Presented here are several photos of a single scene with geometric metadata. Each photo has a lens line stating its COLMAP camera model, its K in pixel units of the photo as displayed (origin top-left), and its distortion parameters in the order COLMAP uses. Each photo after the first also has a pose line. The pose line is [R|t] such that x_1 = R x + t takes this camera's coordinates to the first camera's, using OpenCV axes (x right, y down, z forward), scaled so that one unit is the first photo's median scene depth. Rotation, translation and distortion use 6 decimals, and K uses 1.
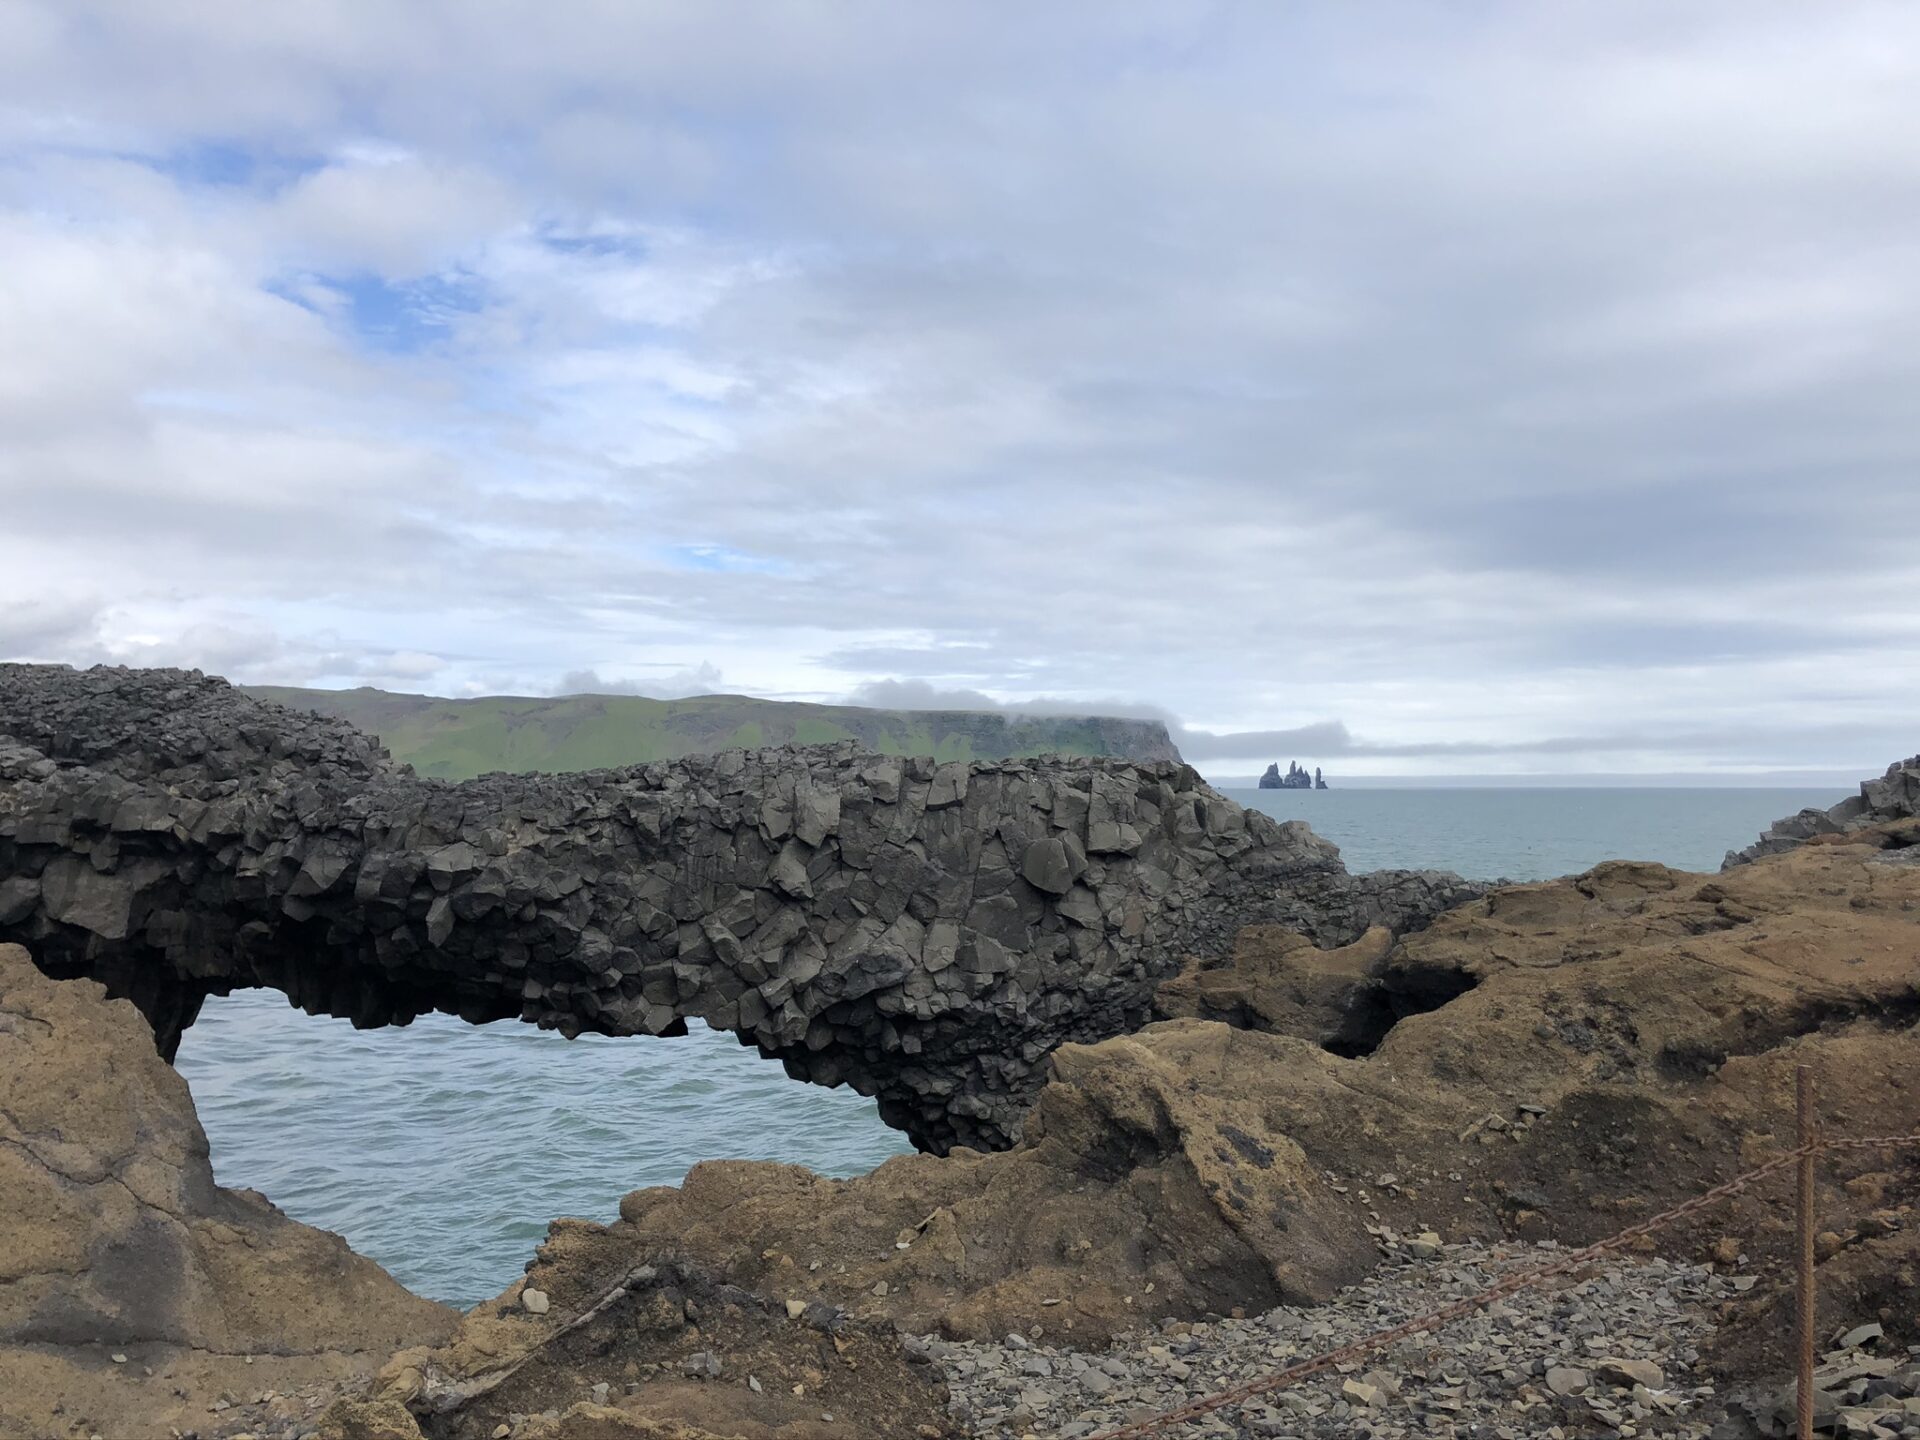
lens RADIAL K [[1580.1, 0, 964.8], [0, 1580.1, 696.2], [0, 0, 1]] dist [0.134183, -0.290272]
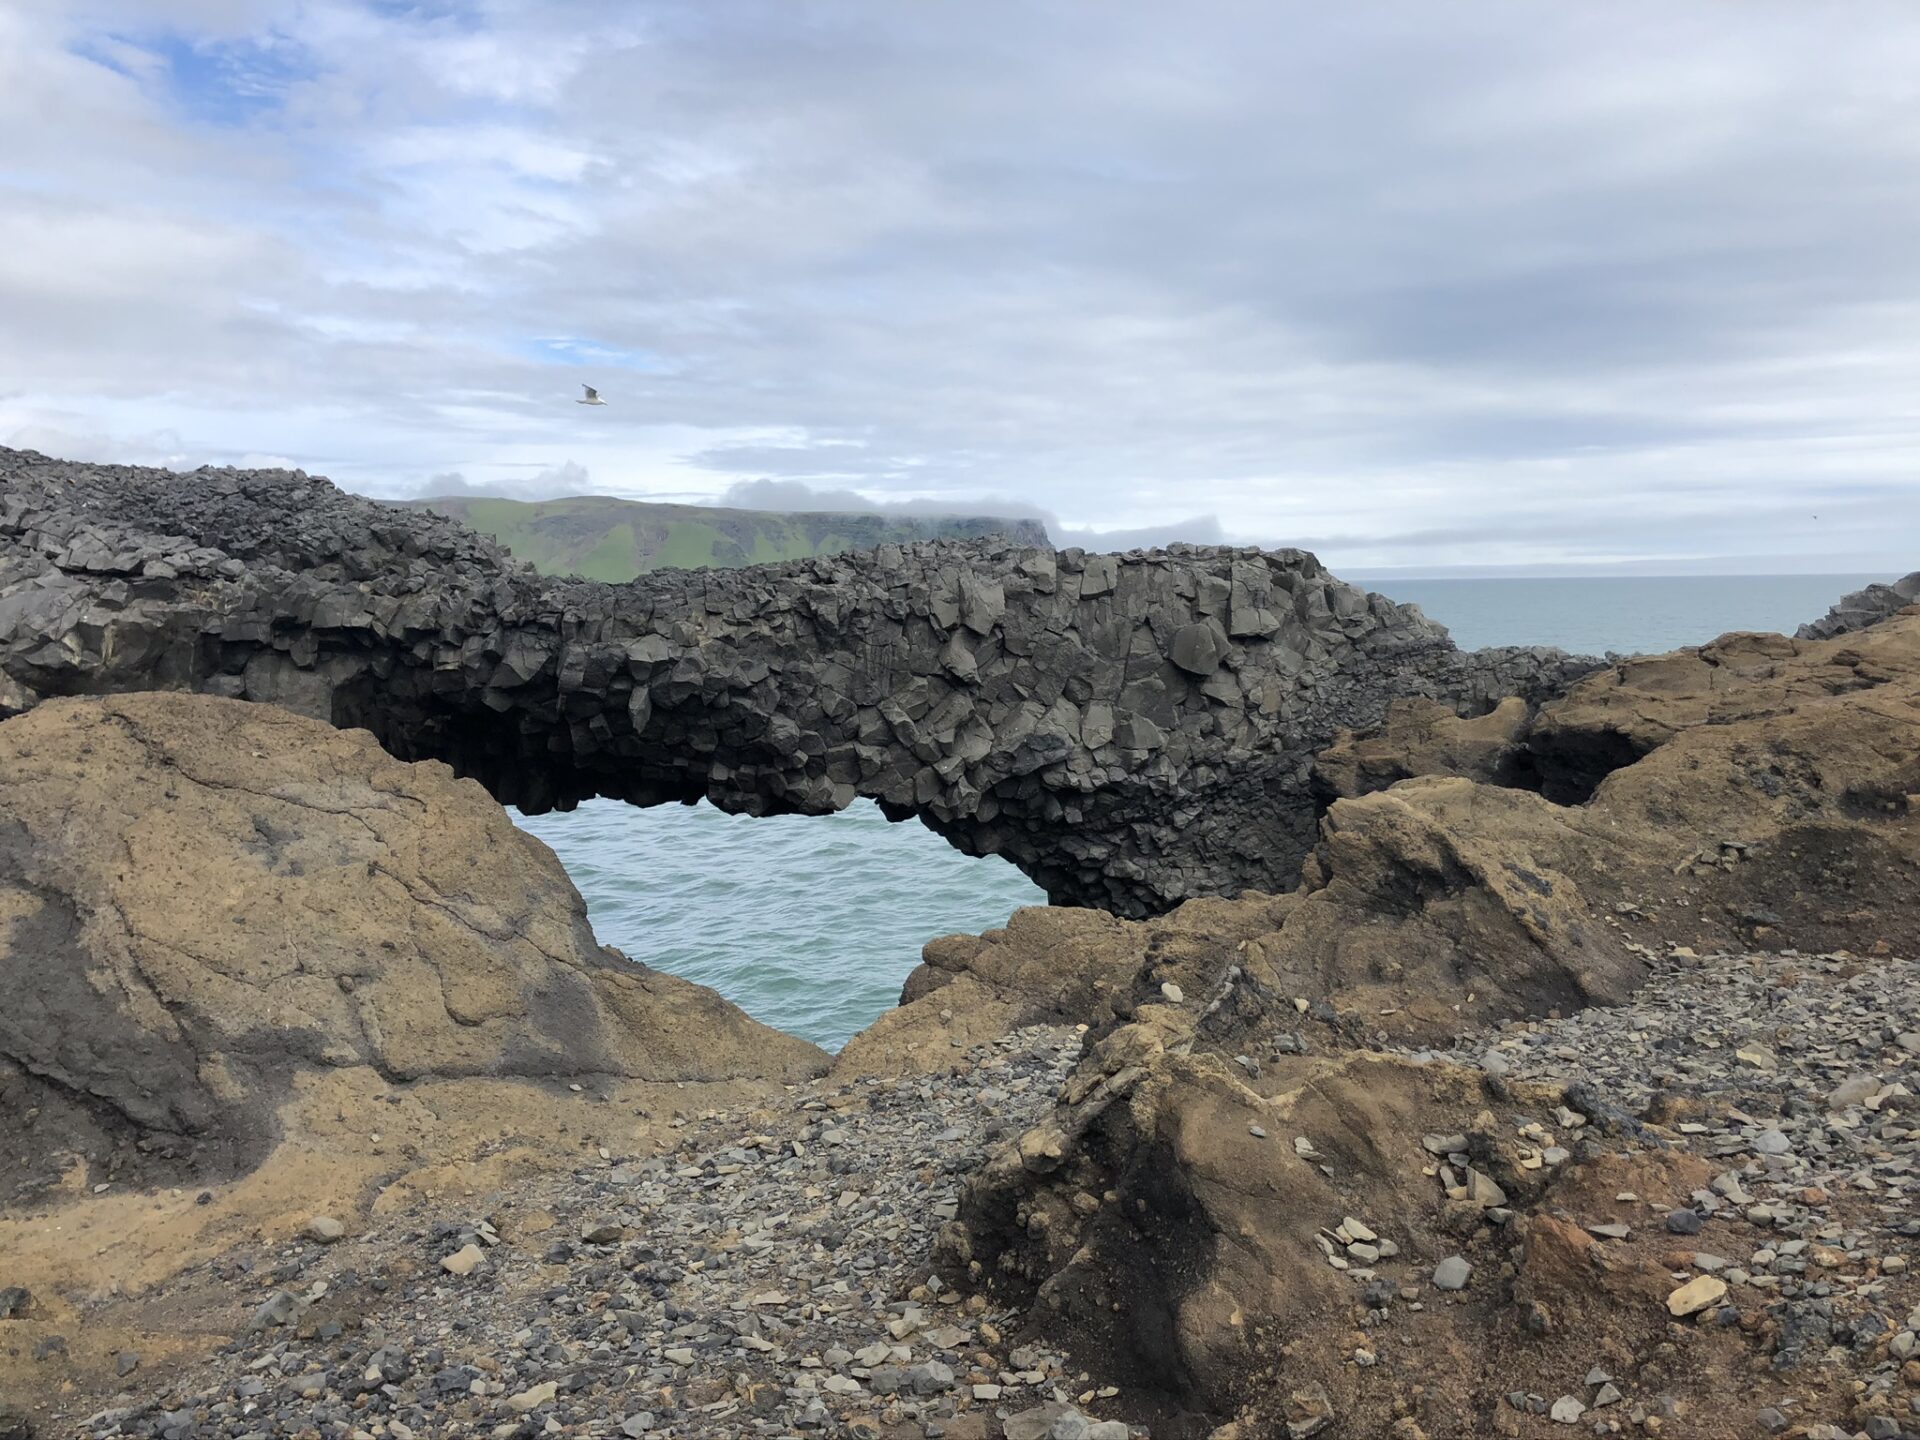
lens RADIAL K [[1580.1, 0, 964.8], [0, 1580.1, 696.2], [0, 0, 1]] dist [0.134183, -0.290272]
pose [[0.997153, -0.018931, 0.072992, -0.184460], [0.009578, 0.991931, 0.126416, 0.001653], [-0.074796, -0.125357, 0.989288, -0.051488]]
